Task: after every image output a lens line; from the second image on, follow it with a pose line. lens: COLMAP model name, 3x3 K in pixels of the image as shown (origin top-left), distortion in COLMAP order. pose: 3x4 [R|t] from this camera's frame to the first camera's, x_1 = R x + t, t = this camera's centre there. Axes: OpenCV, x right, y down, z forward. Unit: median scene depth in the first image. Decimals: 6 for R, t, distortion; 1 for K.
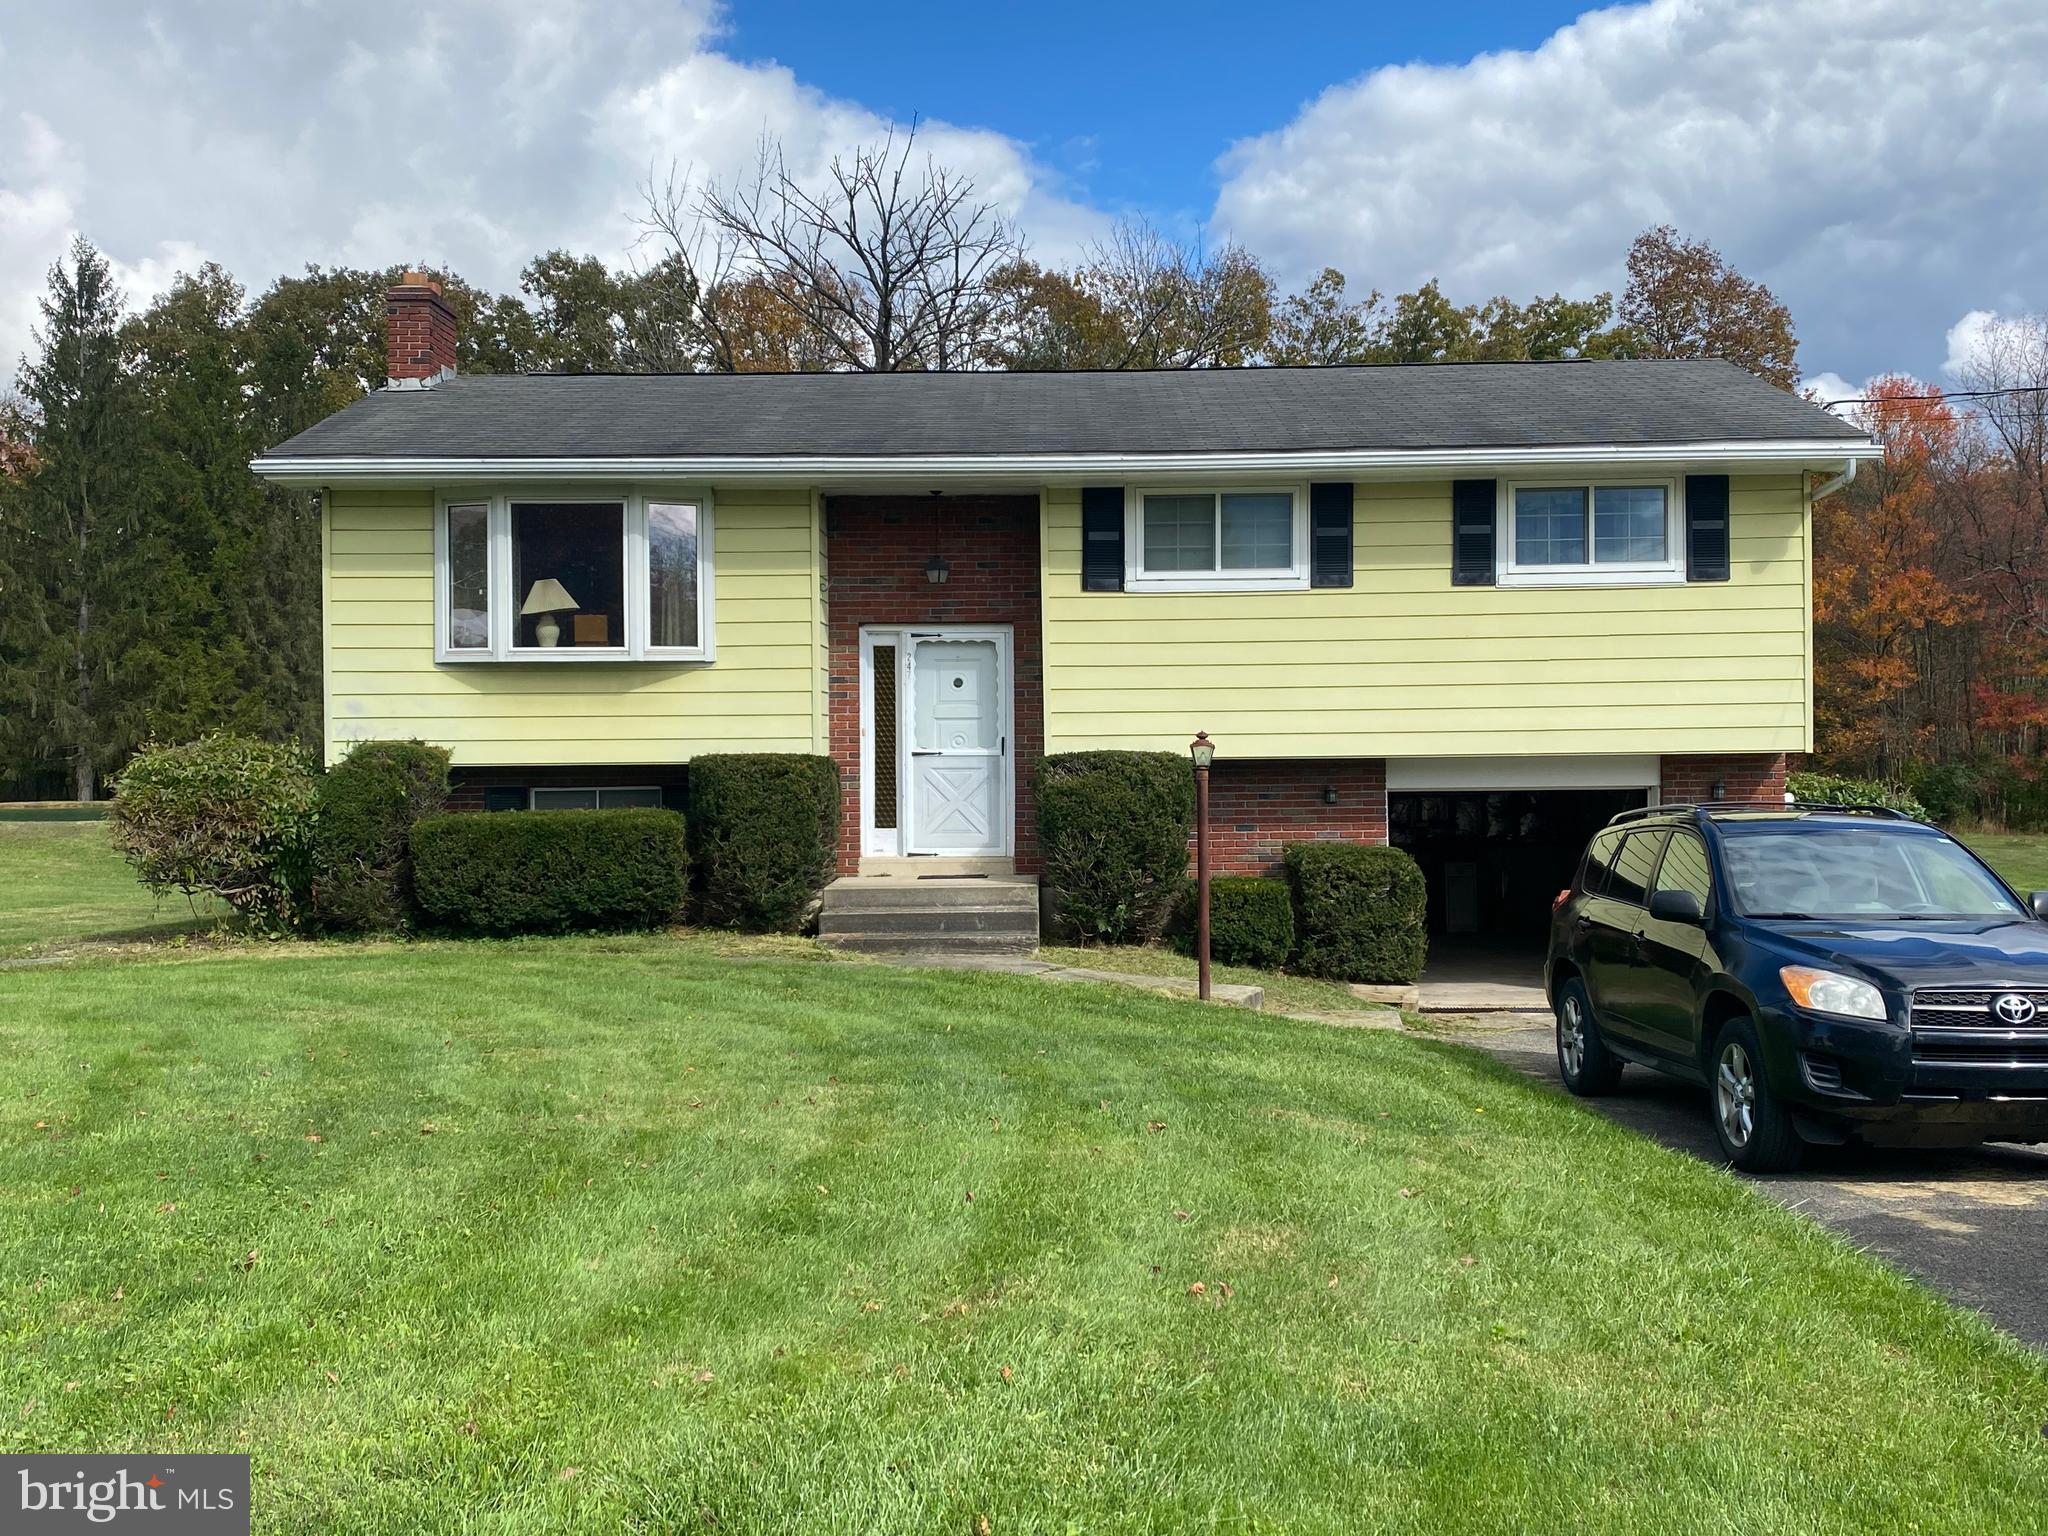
lens RADIAL K [[1924.3, 0, 1026.6], [0, 1924.3, 786.1], [0, 0, 1]] dist [0.002548, 0.000000]
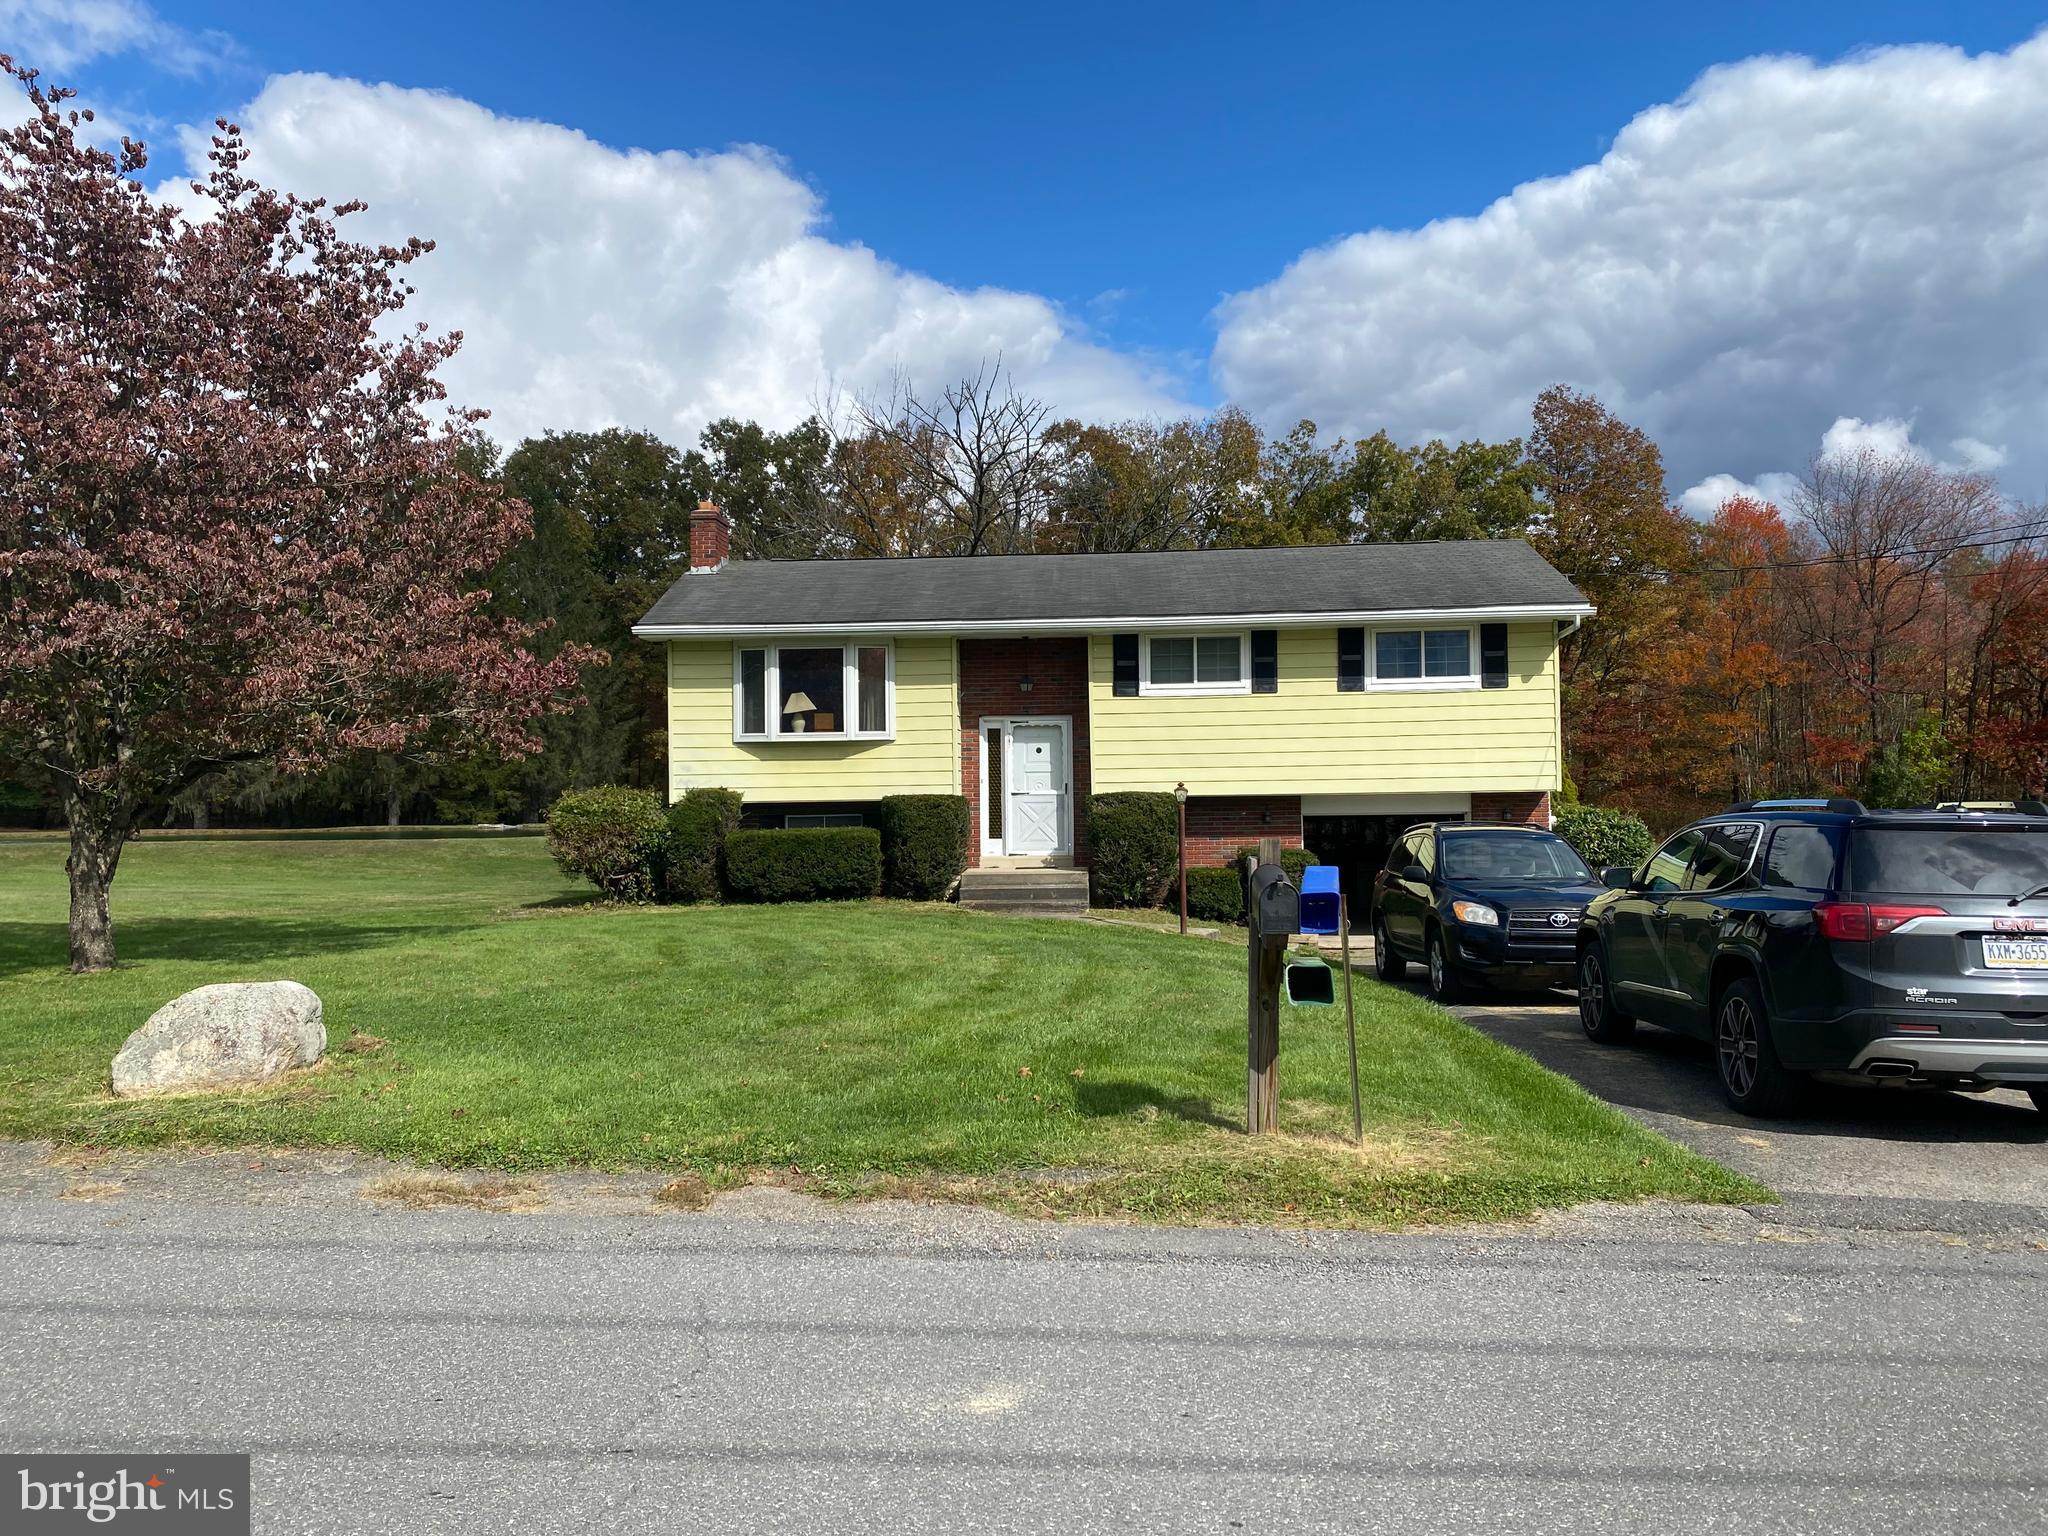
lens RADIAL K [[1549.9, 0, 1014.5], [0, 1549.9, 741.5], [0, 0, 1]] dist [0.064369, -0.032891]
pose [[0.999360, -0.004505, -0.035500, -0.009114], [0.002984, 0.999079, -0.042800, -0.004673], [0.035660, 0.042666, 0.998453, -0.327869]]
